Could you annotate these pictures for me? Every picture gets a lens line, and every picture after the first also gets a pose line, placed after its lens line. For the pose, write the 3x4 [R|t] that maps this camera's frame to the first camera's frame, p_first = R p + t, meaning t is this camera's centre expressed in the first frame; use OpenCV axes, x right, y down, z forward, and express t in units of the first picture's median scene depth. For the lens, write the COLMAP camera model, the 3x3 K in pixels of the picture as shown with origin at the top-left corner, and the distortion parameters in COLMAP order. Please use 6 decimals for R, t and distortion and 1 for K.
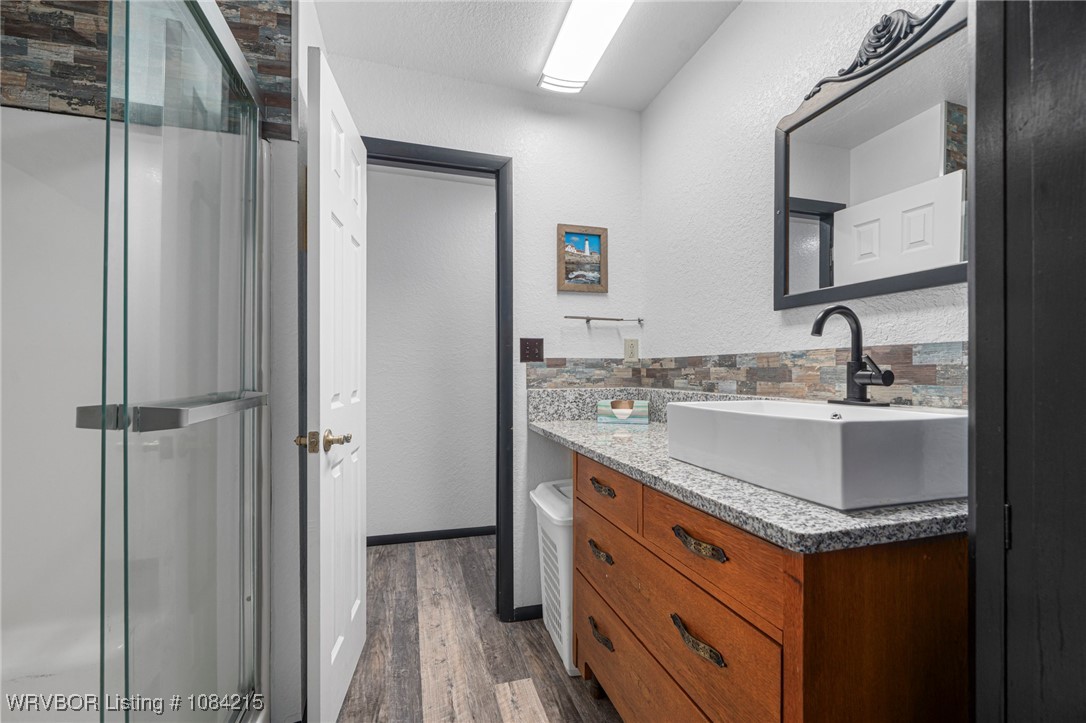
lens RADIAL K [[445.3, 0, 541.7], [0, 445.3, 366.9], [0, 0, 1]] dist [-0.000417, 0.000327]
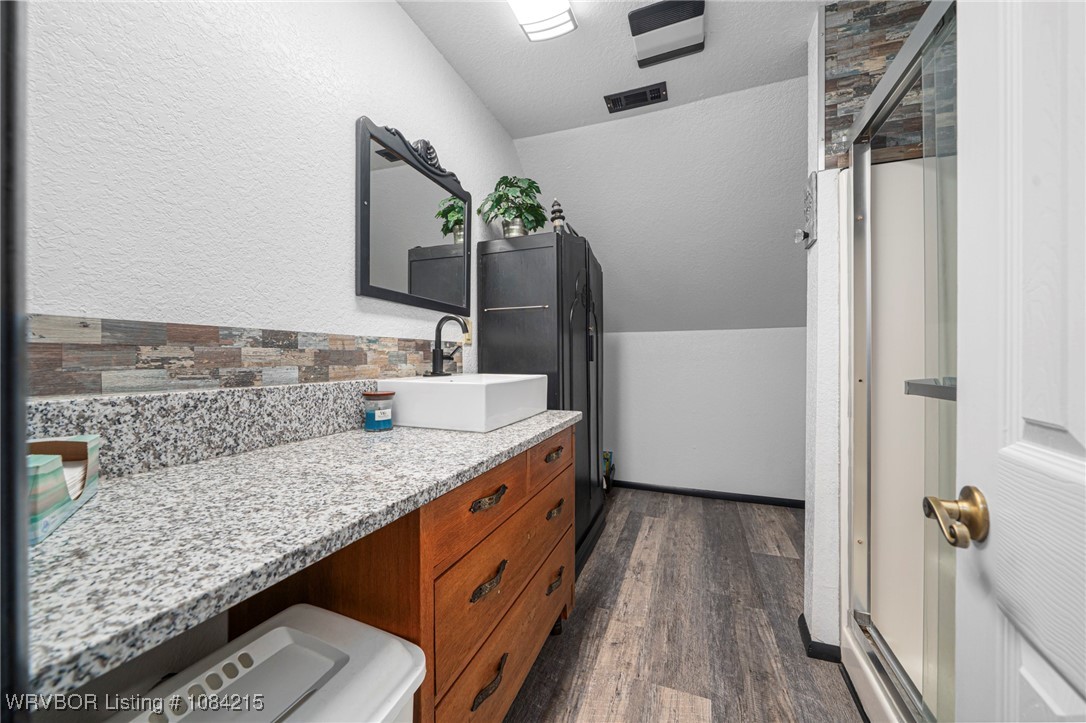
lens RADIAL K [[384.5, 0, 544.5], [0, 384.5, 360.2], [0, 0, 1]] dist [-0.005794, 0.000244]
pose [[-0.783520, 0.000782, 0.621366, -0.319494], [-0.002552, 0.999987, -0.004476, 0.023022], [-0.621362, -0.005093, -0.783507, 1.284614]]
